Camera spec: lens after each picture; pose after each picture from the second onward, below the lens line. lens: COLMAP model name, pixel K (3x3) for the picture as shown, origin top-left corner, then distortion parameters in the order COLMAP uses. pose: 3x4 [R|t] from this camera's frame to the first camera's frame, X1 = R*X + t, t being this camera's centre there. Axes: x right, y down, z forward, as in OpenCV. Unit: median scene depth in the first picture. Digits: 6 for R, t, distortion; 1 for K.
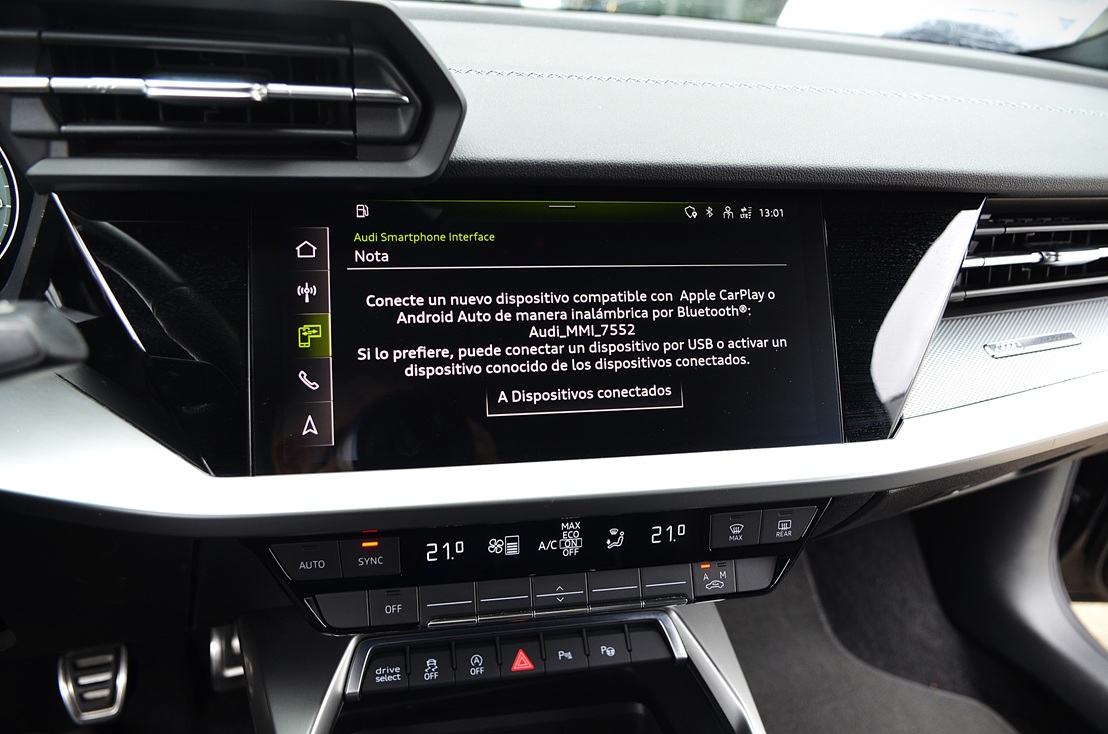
lens RADIAL K [[800.5, 0, 572.2], [0, 800.5, 368.7], [0, 0, 1]] dist [-0.060645, -0.002369]
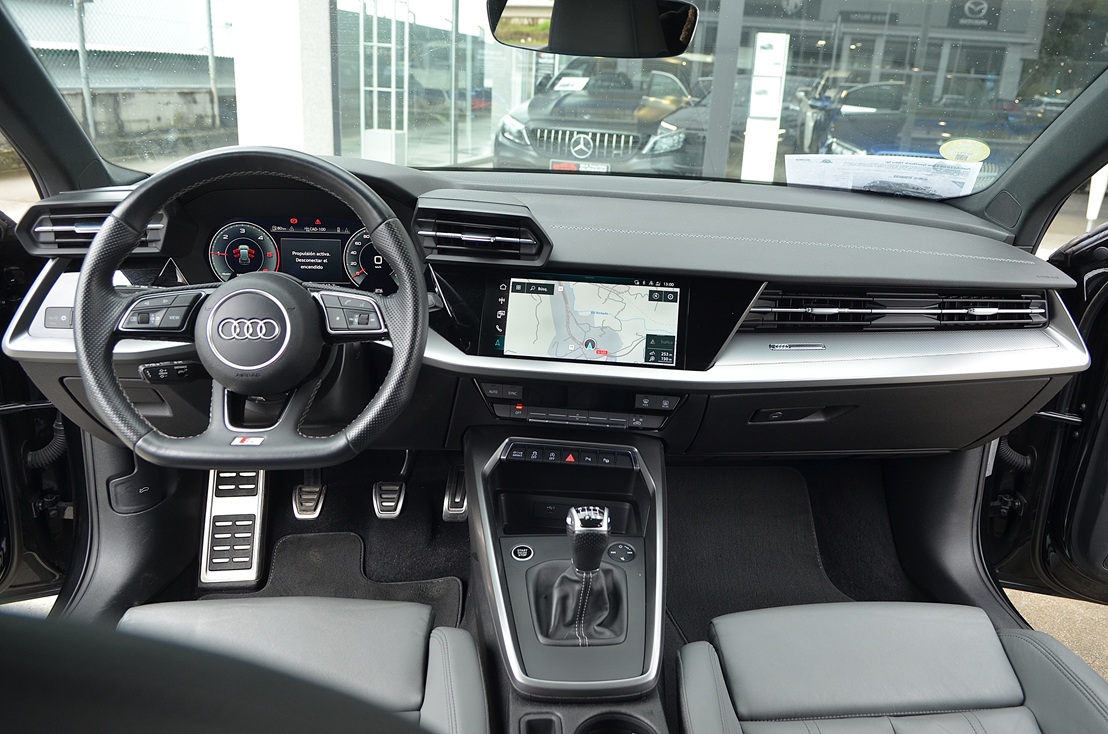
lens RADIAL K [[801.7, 0, 572.7], [0, 801.7, 368.6], [0, 0, 1]] dist [-0.056421, -0.001660]
pose [[0.956437, 0.084604, -0.279409, 0.696346], [-0.108155, 0.991670, -0.069950, 0.300192], [0.271164, 0.097122, 0.957621, -1.592557]]
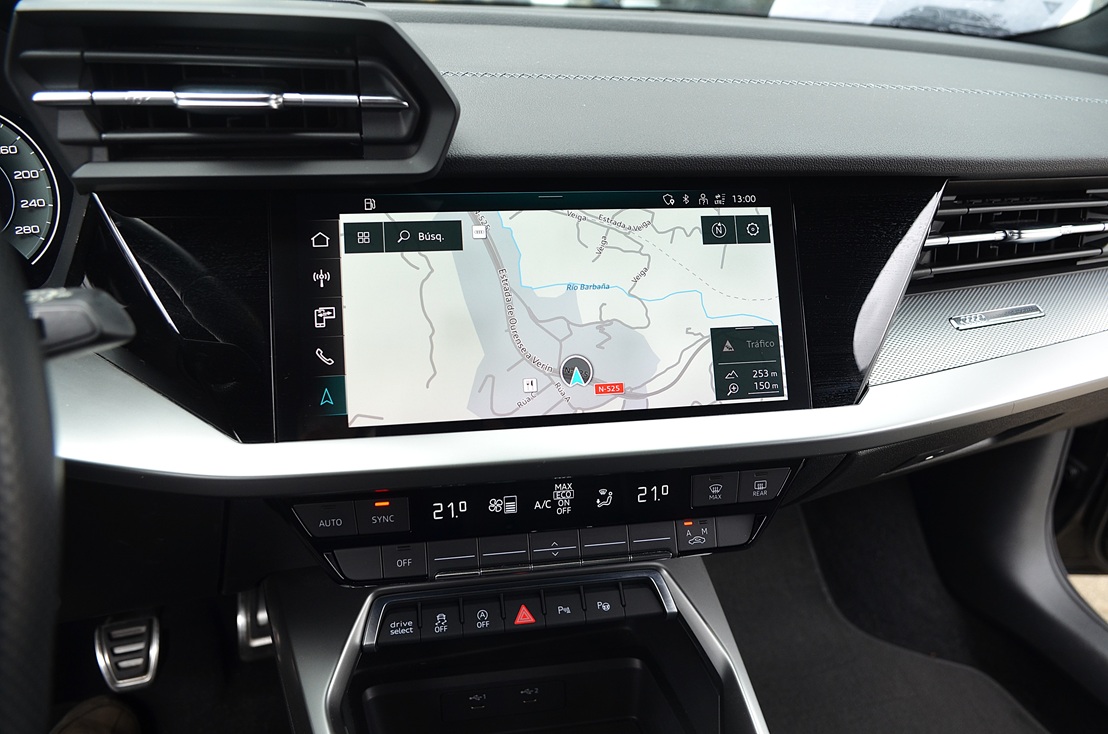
lens RADIAL K [[801.7, 0, 572.7], [0, 801.7, 368.6], [0, 0, 1]] dist [-0.056421, -0.001660]
pose [[0.999699, -0.014289, -0.019919, 0.033634], [0.014588, 0.999782, 0.014936, 0.016538], [0.019701, -0.015222, 0.999690, -0.097434]]
